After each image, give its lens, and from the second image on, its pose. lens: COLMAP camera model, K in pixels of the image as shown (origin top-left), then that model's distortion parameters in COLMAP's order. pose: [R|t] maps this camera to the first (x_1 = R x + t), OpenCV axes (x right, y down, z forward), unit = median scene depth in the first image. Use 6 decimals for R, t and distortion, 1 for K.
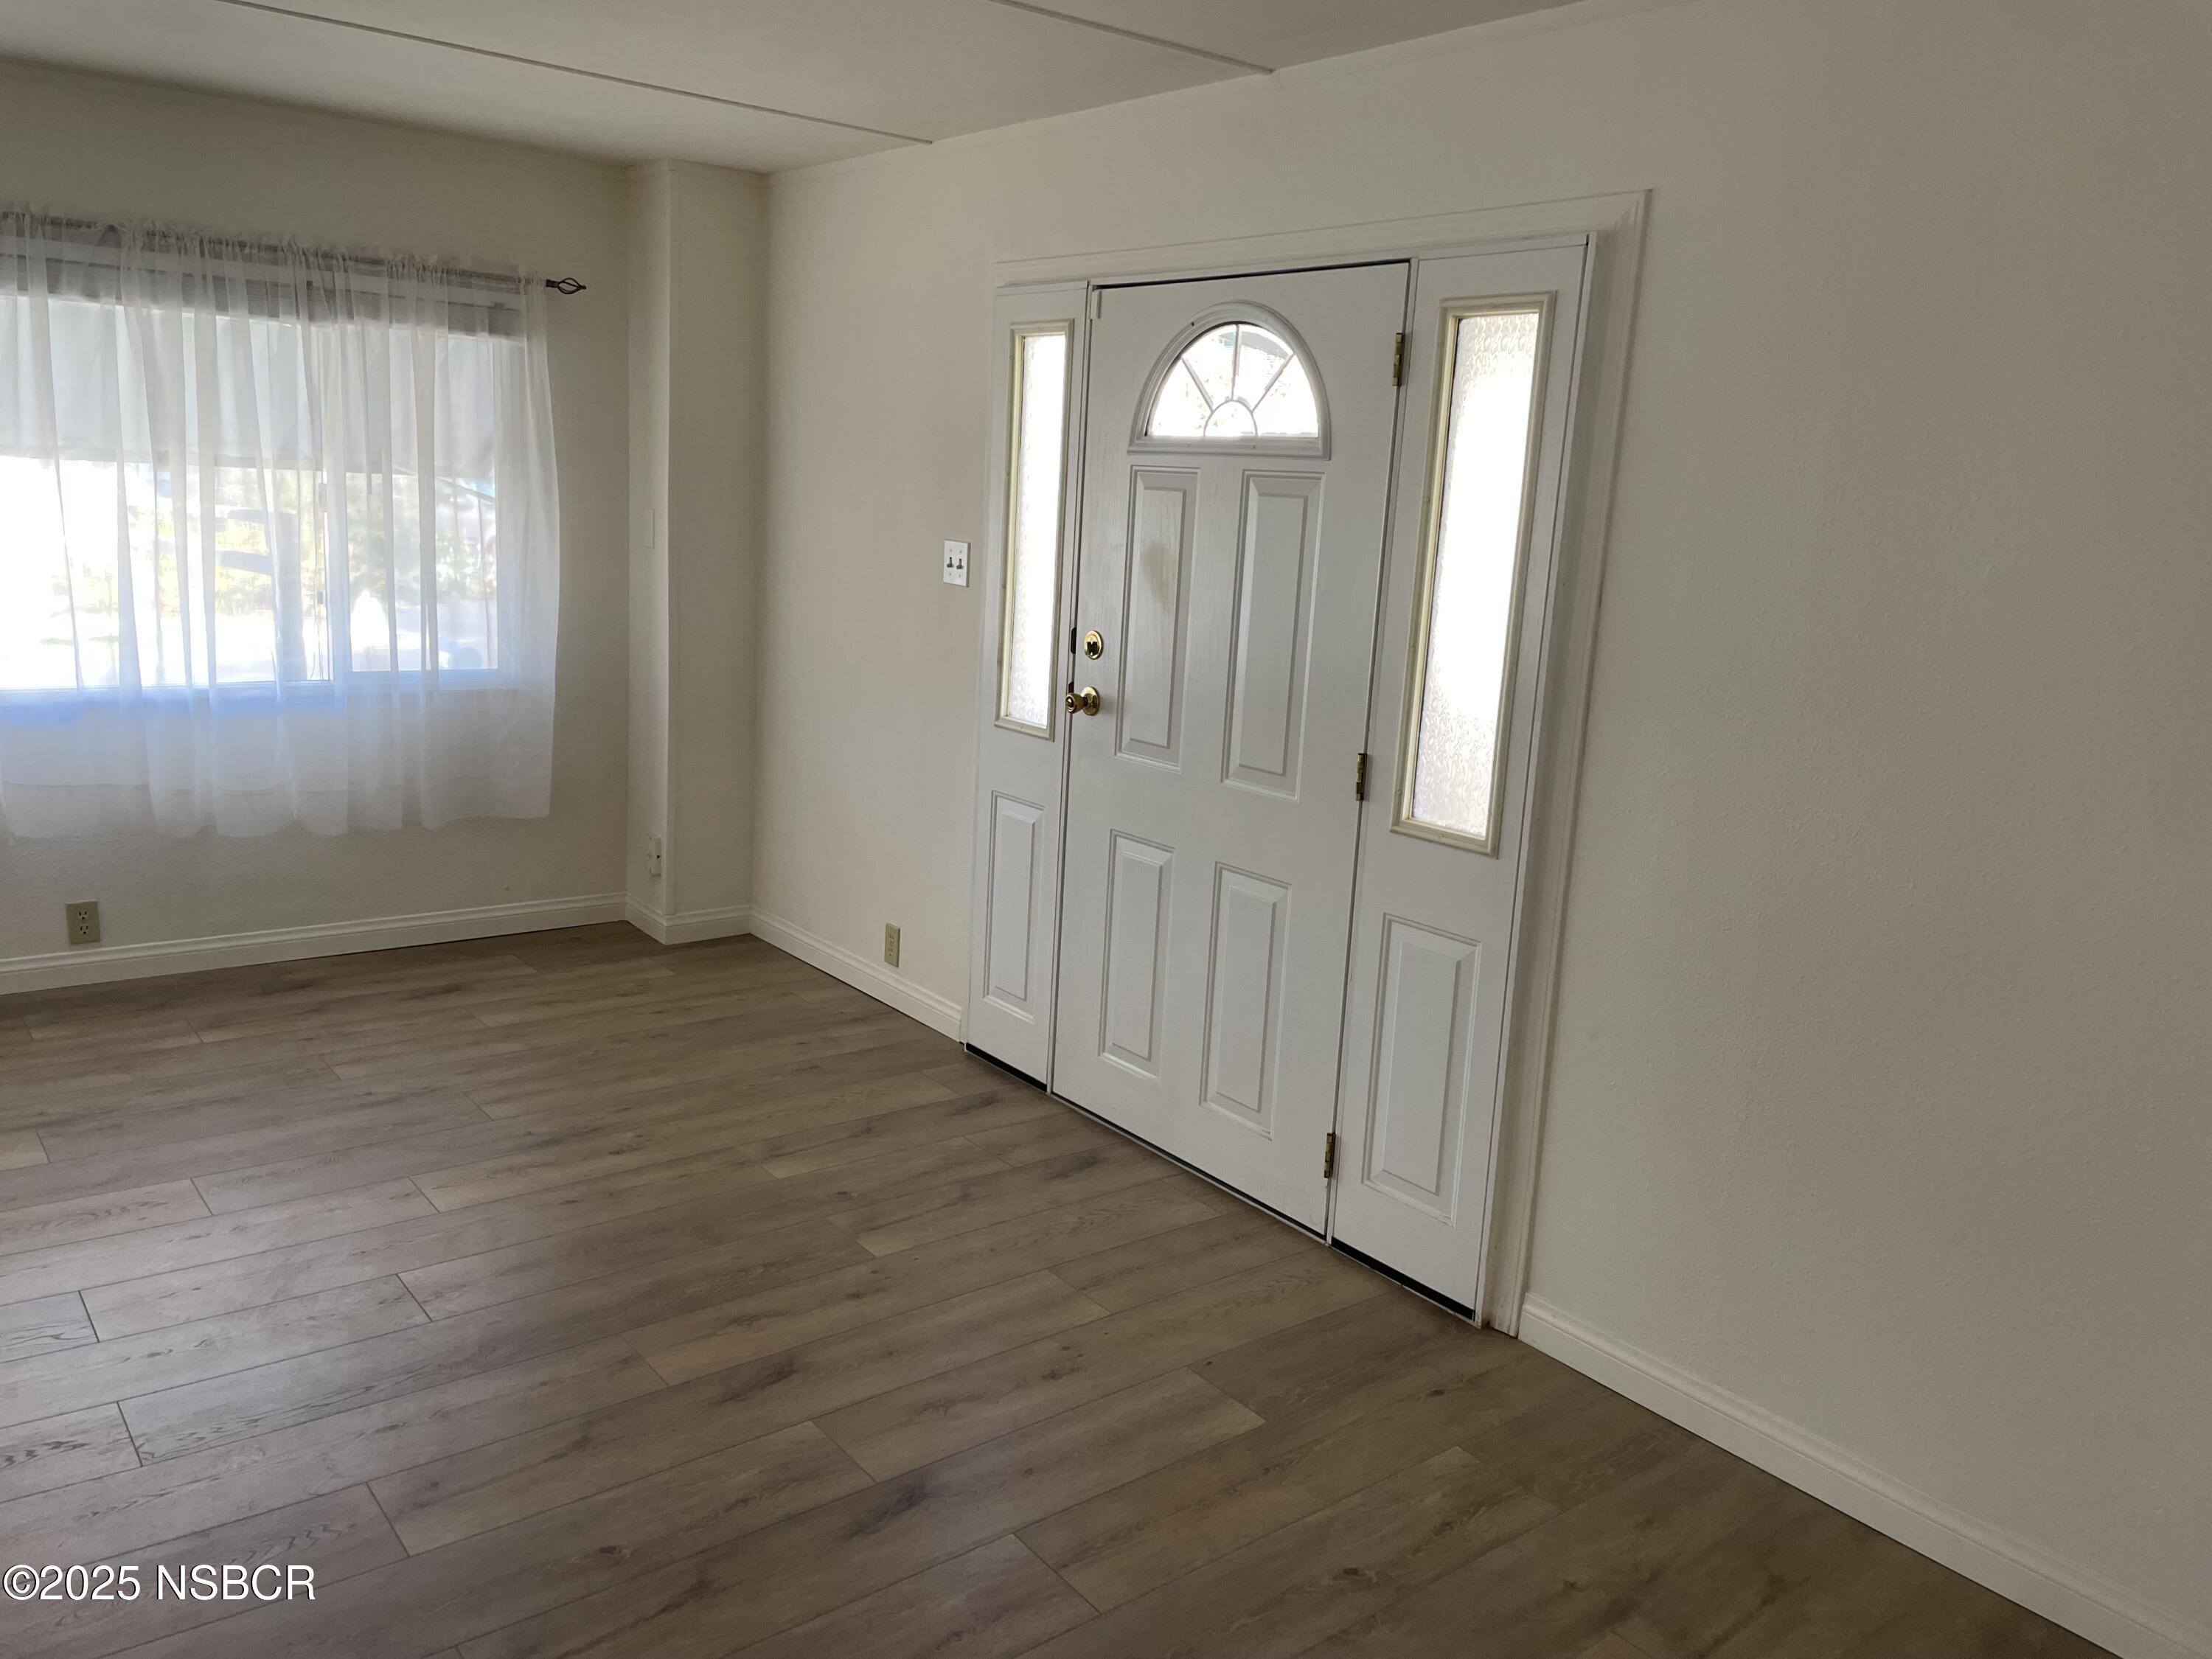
lens RADIAL K [[1670.2, 0, 1104.9], [0, 1670.2, 800.2], [0, 0, 1]] dist [0.091641, -0.117869]
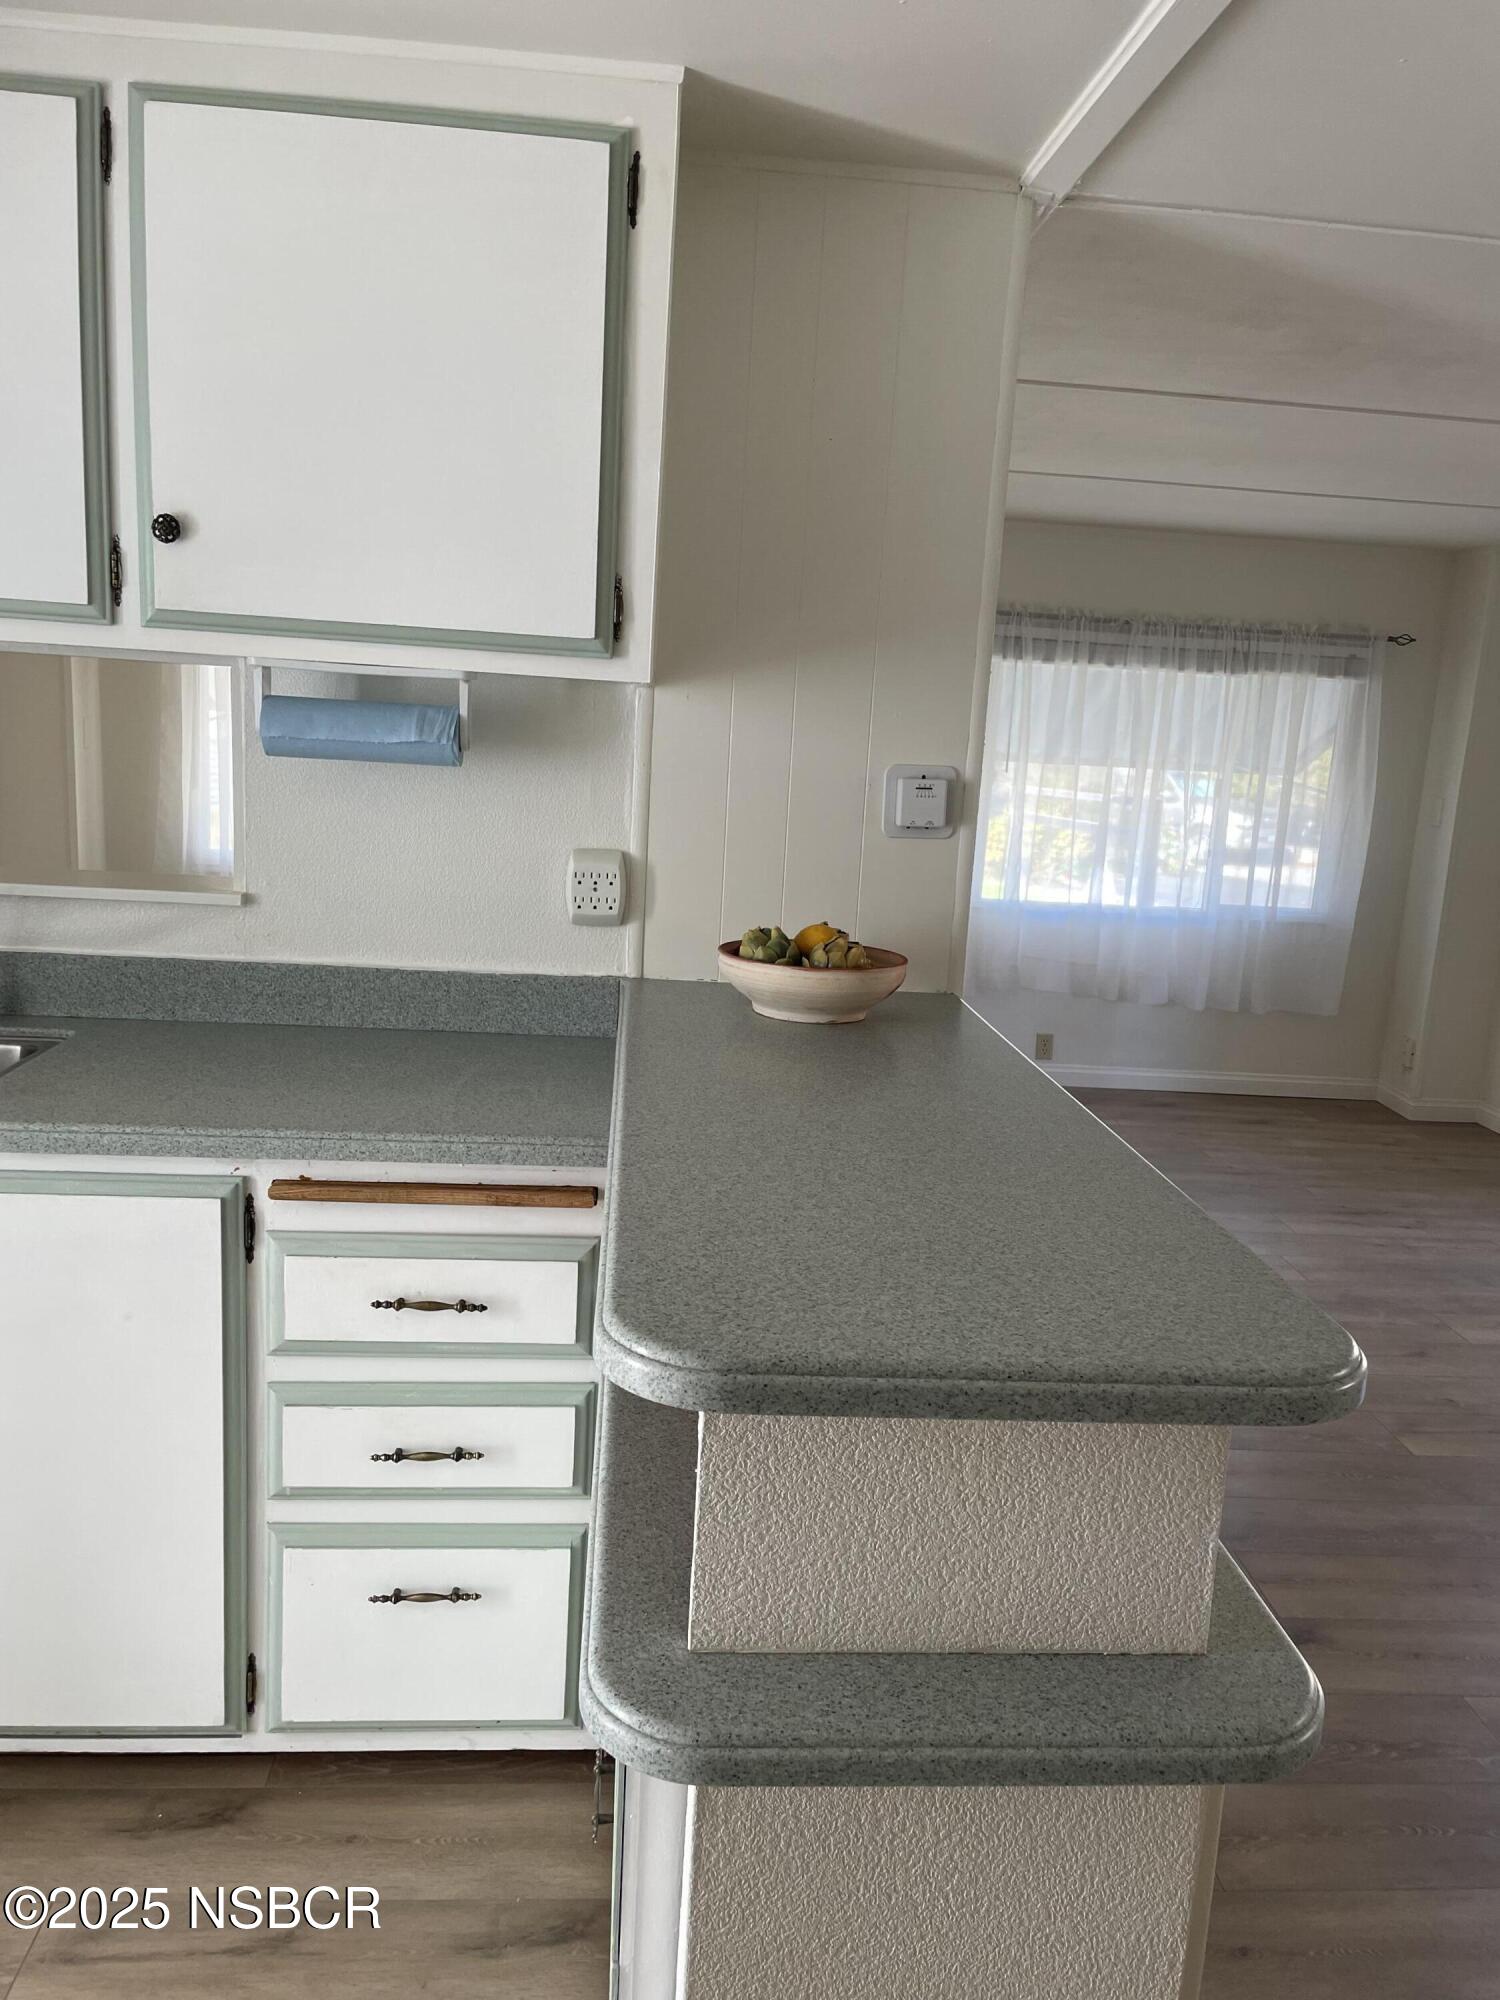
lens RADIAL K [[1510.1, 0, 768.3], [0, 1510.1, 1015.5], [0, 0, 1]] dist [0.091641, -0.117869]
pose [[0.829109, 0.100206, -0.550034, -0.025628], [-0.118074, 0.993000, 0.002924, 0.068535], [0.546477, 0.062521, 0.835137, -0.353765]]
